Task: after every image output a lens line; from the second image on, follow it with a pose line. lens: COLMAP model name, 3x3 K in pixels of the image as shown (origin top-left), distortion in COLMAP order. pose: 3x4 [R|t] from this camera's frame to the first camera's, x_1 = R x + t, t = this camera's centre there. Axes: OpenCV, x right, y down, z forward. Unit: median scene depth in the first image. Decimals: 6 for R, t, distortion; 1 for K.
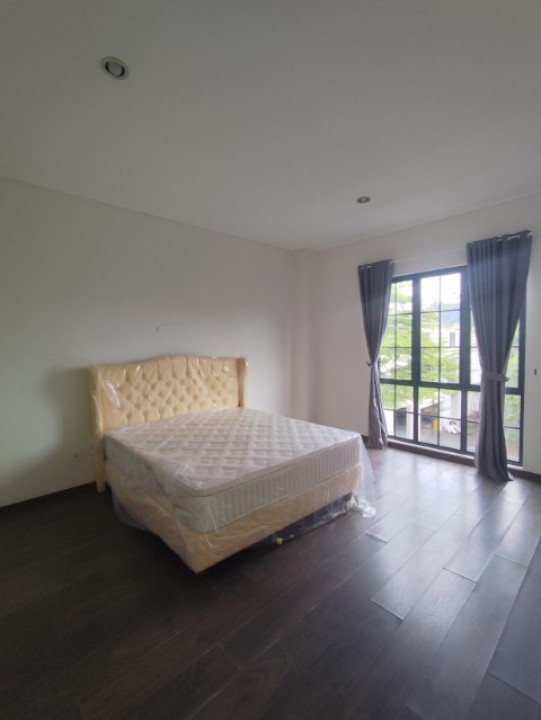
lens RADIAL K [[329.1, 0, 266.1], [0, 329.1, 360.2], [0, 0, 1]] dist [-0.001846, -0.001172]
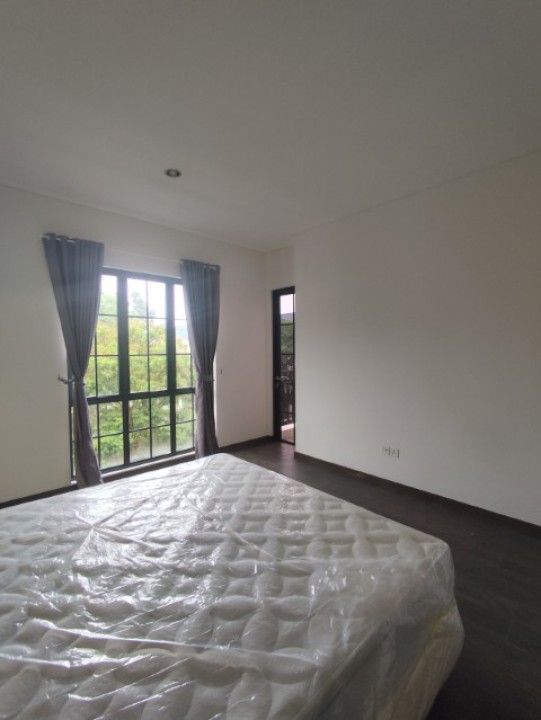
lens RADIAL K [[329.1, 0, 266.1], [0, 329.1, 360.2], [0, 0, 1]] dist [-0.001846, -0.001172]
pose [[-0.026013, -0.014265, 0.999560, -0.431377], [0.066595, 0.997652, 0.015971, -0.016219], [-0.997441, 0.066981, -0.025002, 0.672233]]
